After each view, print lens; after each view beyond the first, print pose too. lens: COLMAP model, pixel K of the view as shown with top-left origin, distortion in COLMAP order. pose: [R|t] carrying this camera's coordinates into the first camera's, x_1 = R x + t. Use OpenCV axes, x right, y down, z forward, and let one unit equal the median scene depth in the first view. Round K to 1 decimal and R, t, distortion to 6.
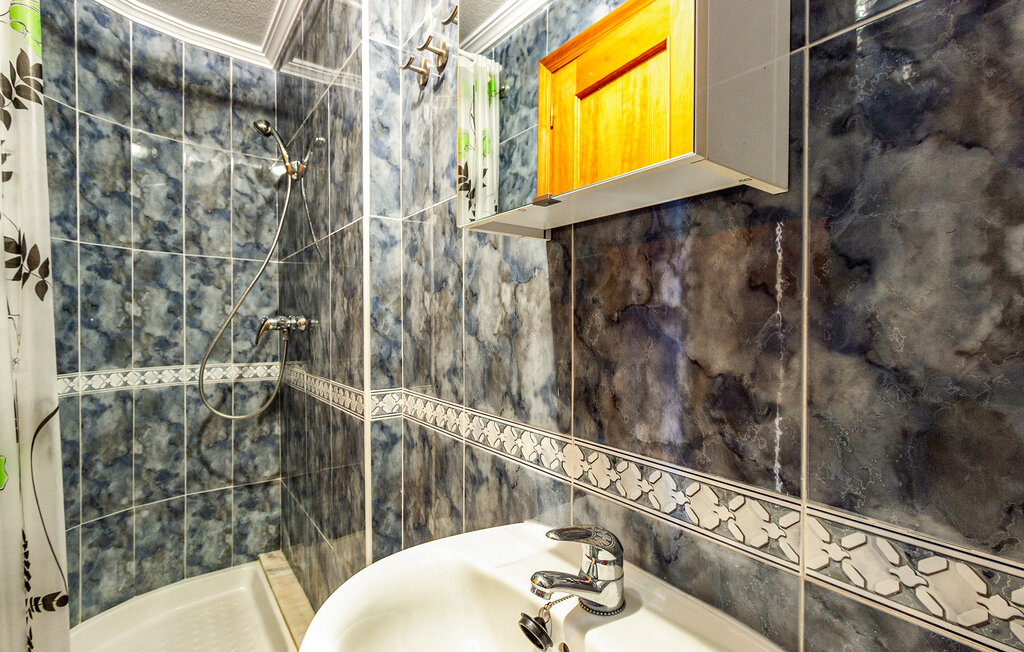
lens RADIAL K [[481.6, 0, 524.2], [0, 481.6, 326.2], [0, 0, 1]] dist [-0.001572, 0.000176]
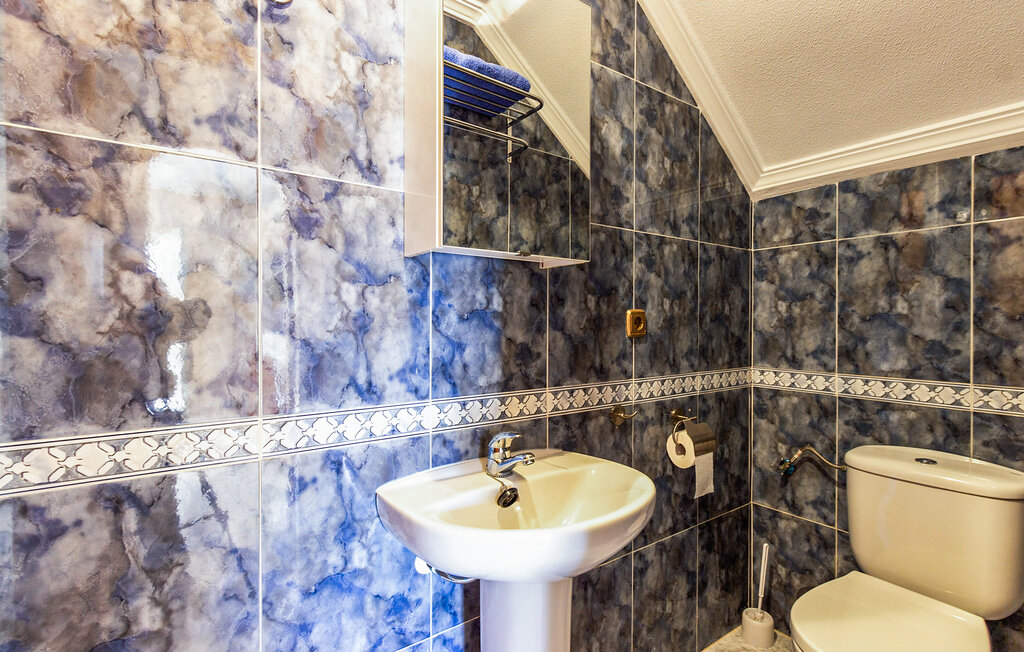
lens RADIAL K [[481.6, 0, 524.2], [0, 481.6, 326.2], [0, 0, 1]] dist [-0.001572, 0.000176]
pose [[0.004647, -0.010729, 0.999932, -1.438019], [0.007272, 0.999916, 0.010695, -0.001657], [-0.999963, 0.007221, 0.004725, 0.780401]]
